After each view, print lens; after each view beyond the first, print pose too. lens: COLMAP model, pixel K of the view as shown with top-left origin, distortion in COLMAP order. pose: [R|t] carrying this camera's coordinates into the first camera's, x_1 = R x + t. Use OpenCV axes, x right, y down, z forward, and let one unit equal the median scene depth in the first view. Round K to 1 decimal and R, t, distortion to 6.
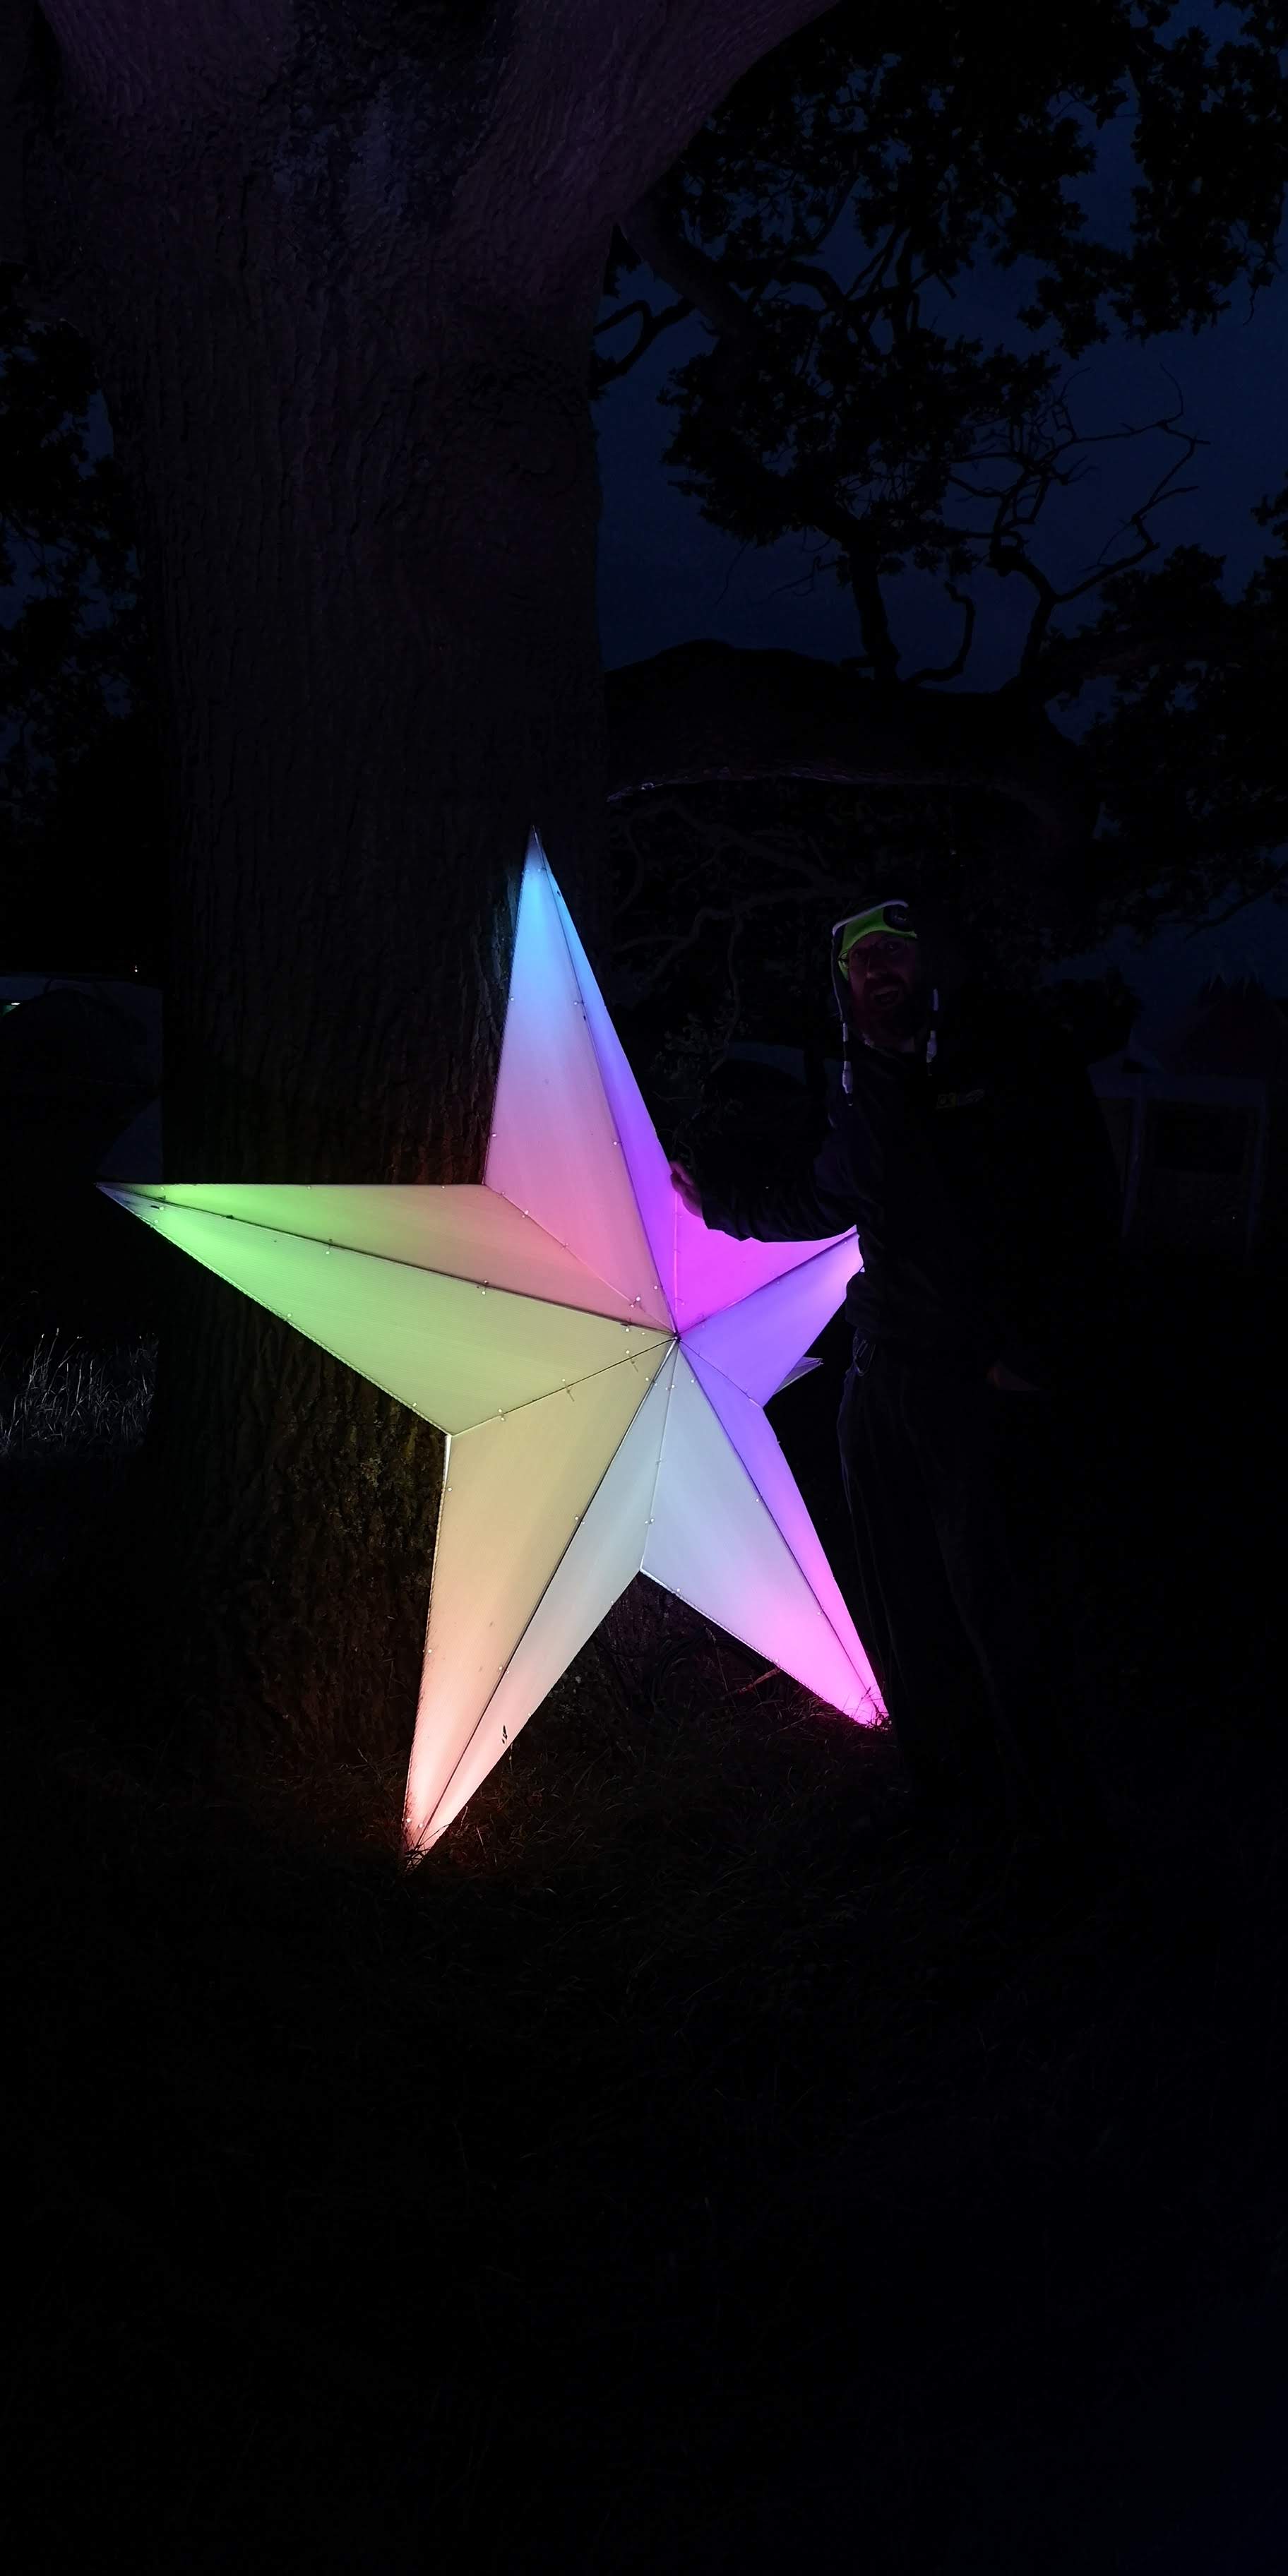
lens RADIAL K [[1918.5, 0, 646.8], [0, 1918.5, 1291.6], [0, 0, 1]] dist [0.011507, 0.007278]
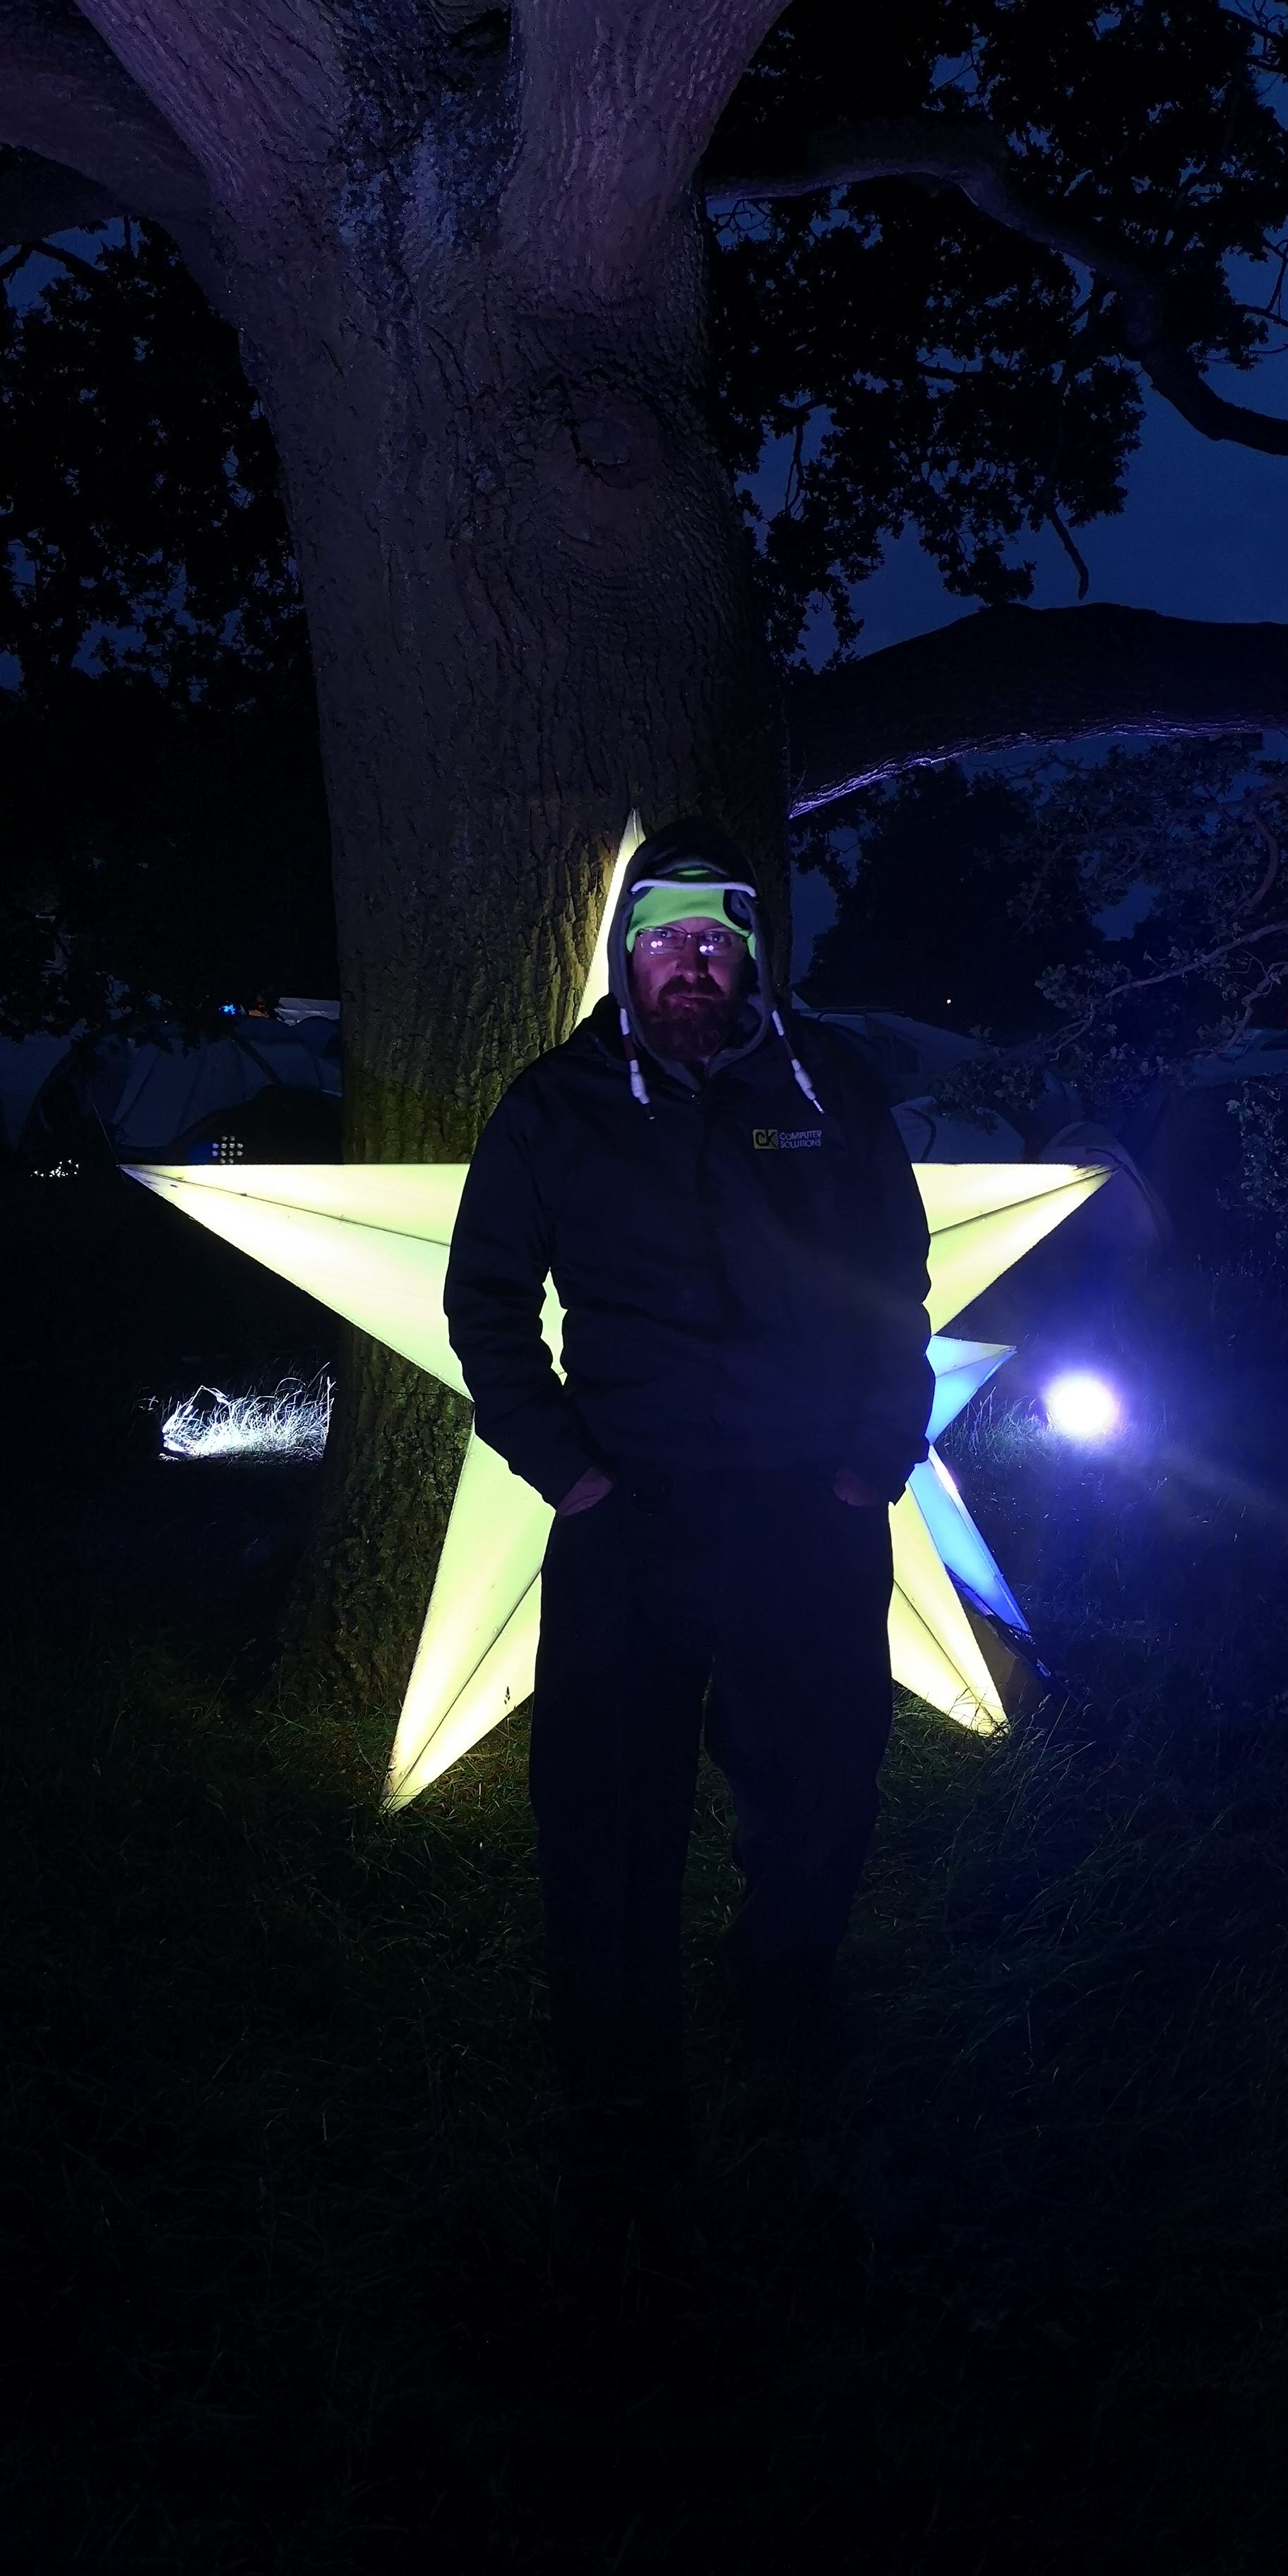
lens RADIAL K [[1918.5, 0, 646.5], [0, 1918.5, 1283.1], [0, 0, 1]] dist [0.011507, 0.007278]
pose [[0.927110, 0.001768, -0.374784, 0.367730], [-0.005896, 0.999934, -0.009866, 0.018790], [0.374742, 0.011357, 0.927060, 0.073009]]
